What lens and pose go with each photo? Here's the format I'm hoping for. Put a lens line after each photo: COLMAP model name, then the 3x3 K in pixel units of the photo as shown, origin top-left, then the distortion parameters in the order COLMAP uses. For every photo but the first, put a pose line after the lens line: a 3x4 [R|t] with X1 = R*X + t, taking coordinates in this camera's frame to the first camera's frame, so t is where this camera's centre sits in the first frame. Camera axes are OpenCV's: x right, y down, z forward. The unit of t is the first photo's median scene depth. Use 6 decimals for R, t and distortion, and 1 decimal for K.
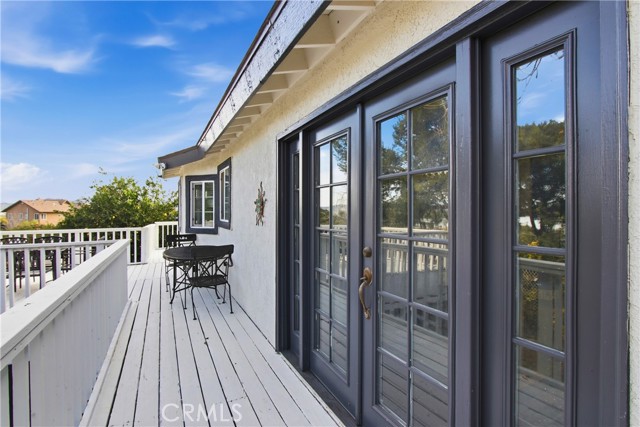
lens RADIAL K [[306.5, 0, 312.8], [0, 306.5, 212.9], [0, 0, 1]] dist [-0.016833, 0.000857]
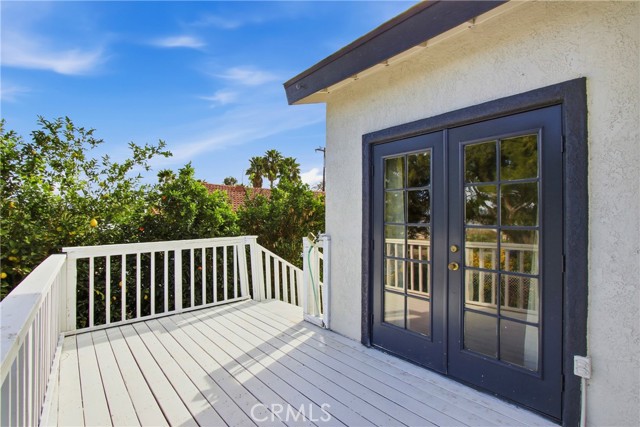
lens RADIAL K [[306.5, 0, 312.8], [0, 306.5, 212.9], [0, 0, 1]] dist [-0.016833, 0.000857]
pose [[0.973172, -0.001357, 0.230076, -0.596005], [0.005132, 0.999862, -0.015812, -0.003913], [-0.230023, 0.016568, 0.973044, 1.111849]]
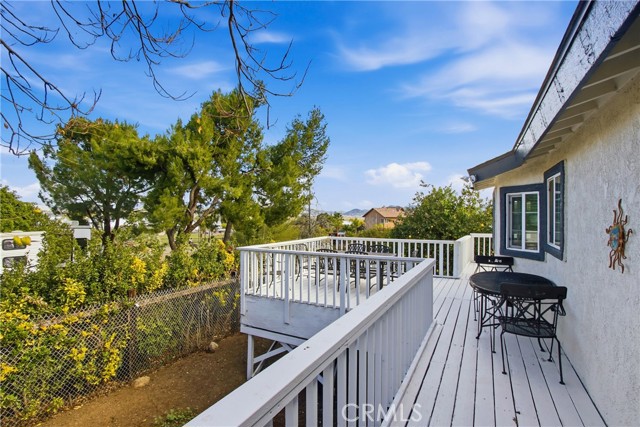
lens RADIAL K [[306.5, 0, 312.8], [0, 306.5, 212.9], [0, 0, 1]] dist [-0.016833, 0.000857]
pose [[0.561885, -0.000484, -0.827215, -0.010296], [-0.008705, 0.999941, -0.006499, -0.042252], [0.827169, 0.010852, 0.561848, 0.101422]]
